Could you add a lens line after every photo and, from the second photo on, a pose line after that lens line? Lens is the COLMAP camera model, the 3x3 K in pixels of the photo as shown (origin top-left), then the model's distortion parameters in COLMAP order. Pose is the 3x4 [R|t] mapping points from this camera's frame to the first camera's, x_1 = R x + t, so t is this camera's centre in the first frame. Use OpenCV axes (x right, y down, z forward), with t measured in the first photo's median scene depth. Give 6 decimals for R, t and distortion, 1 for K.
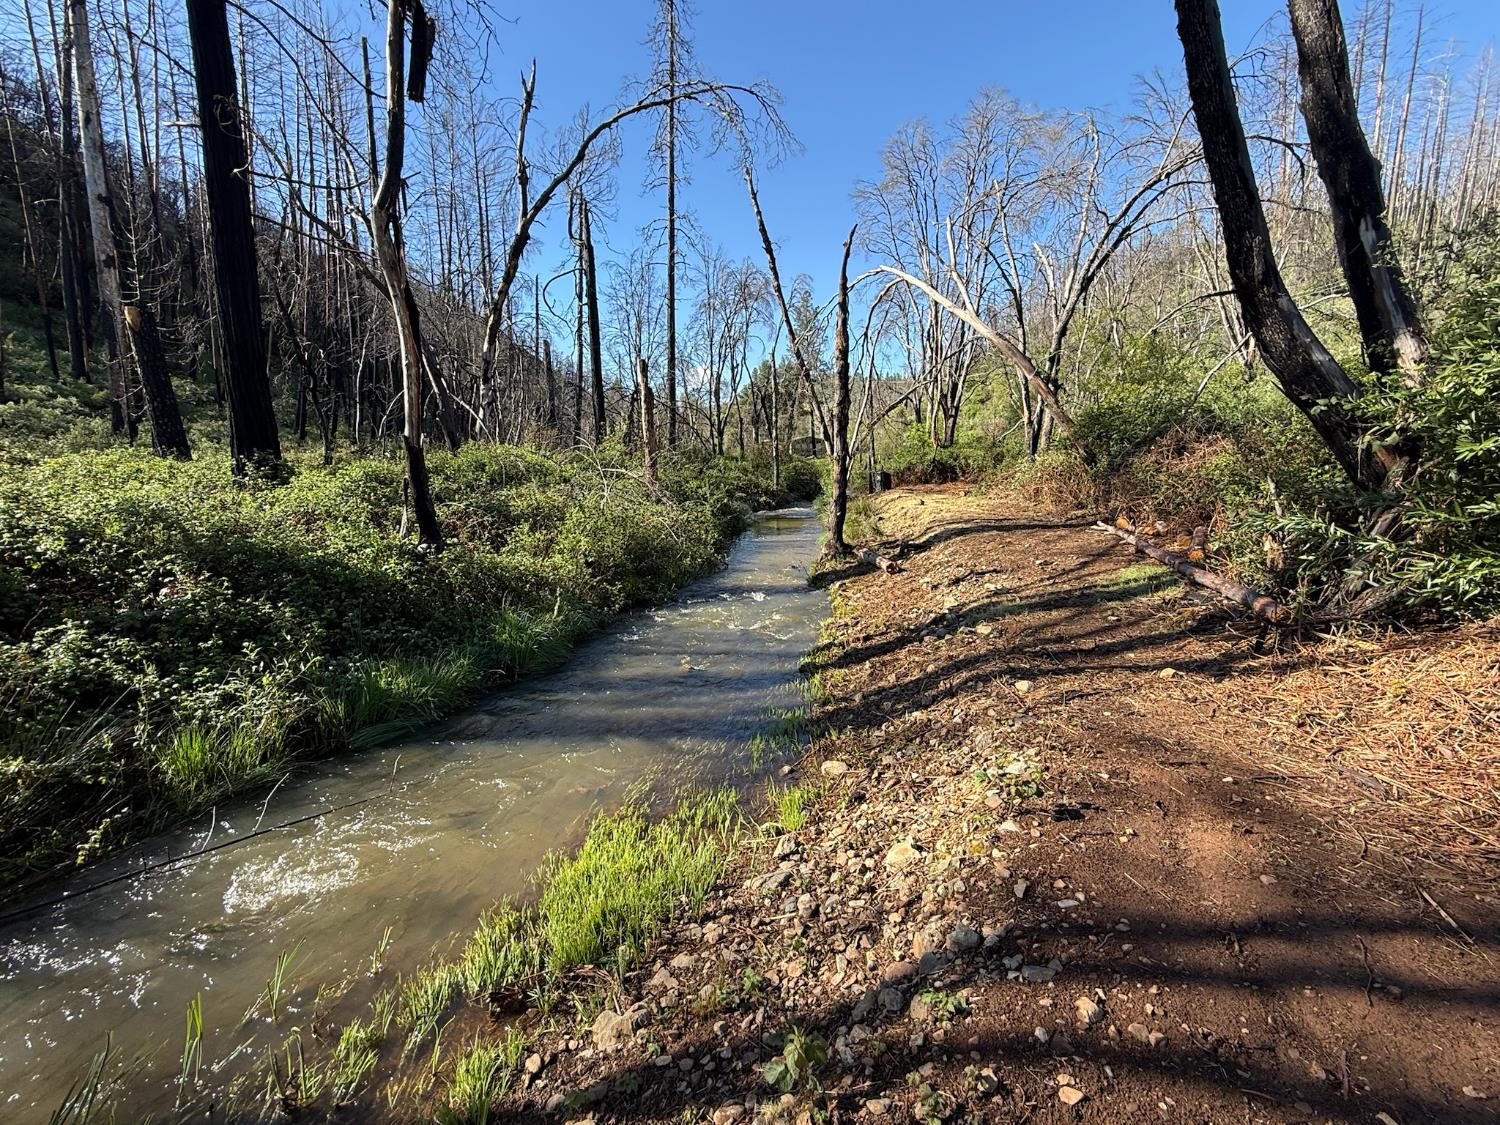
lens RADIAL K [[649.3, 0, 749.4], [0, 649.3, 563.0], [0, 0, 1]] dist [-0.001404, 0.000510]
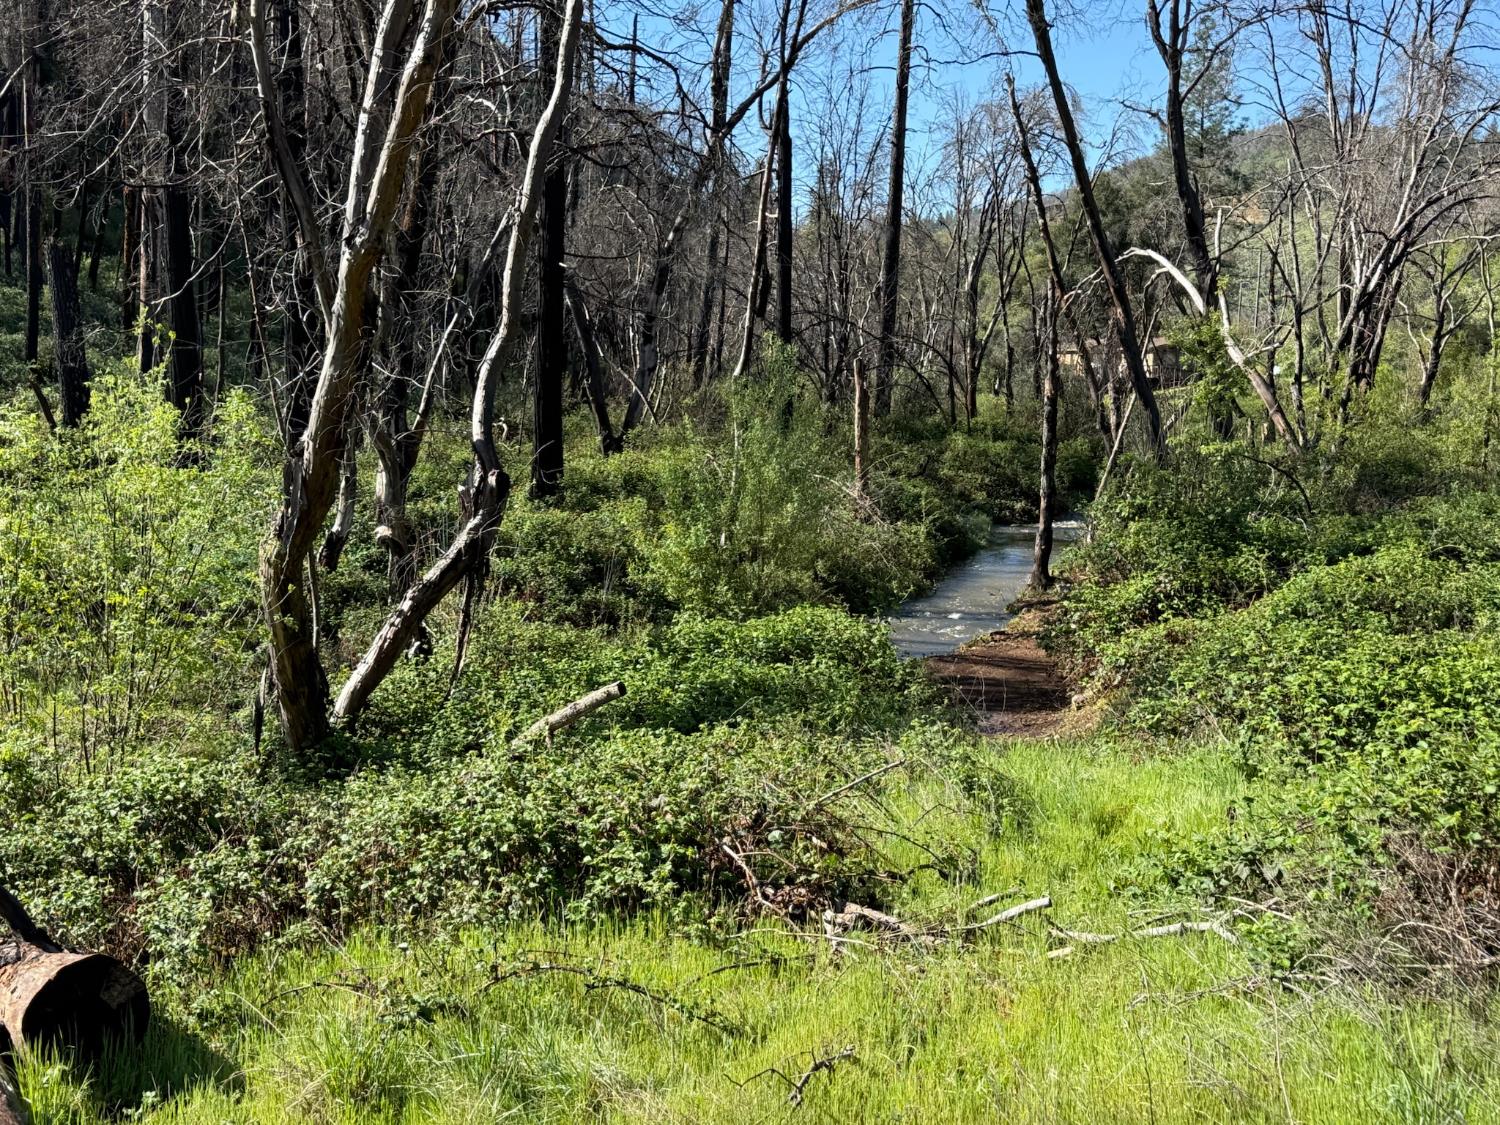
lens RADIAL K [[1722.1, 0, 746.7], [0, 1722.1, 563.3], [0, 0, 1]] dist [0.100093, 0.000000]
pose [[0.980876, 0.055945, -0.186421, 0.124096], [-0.062184, 0.997678, -0.027786, 0.037438], [0.184434, 0.038847, 0.982077, -1.185506]]
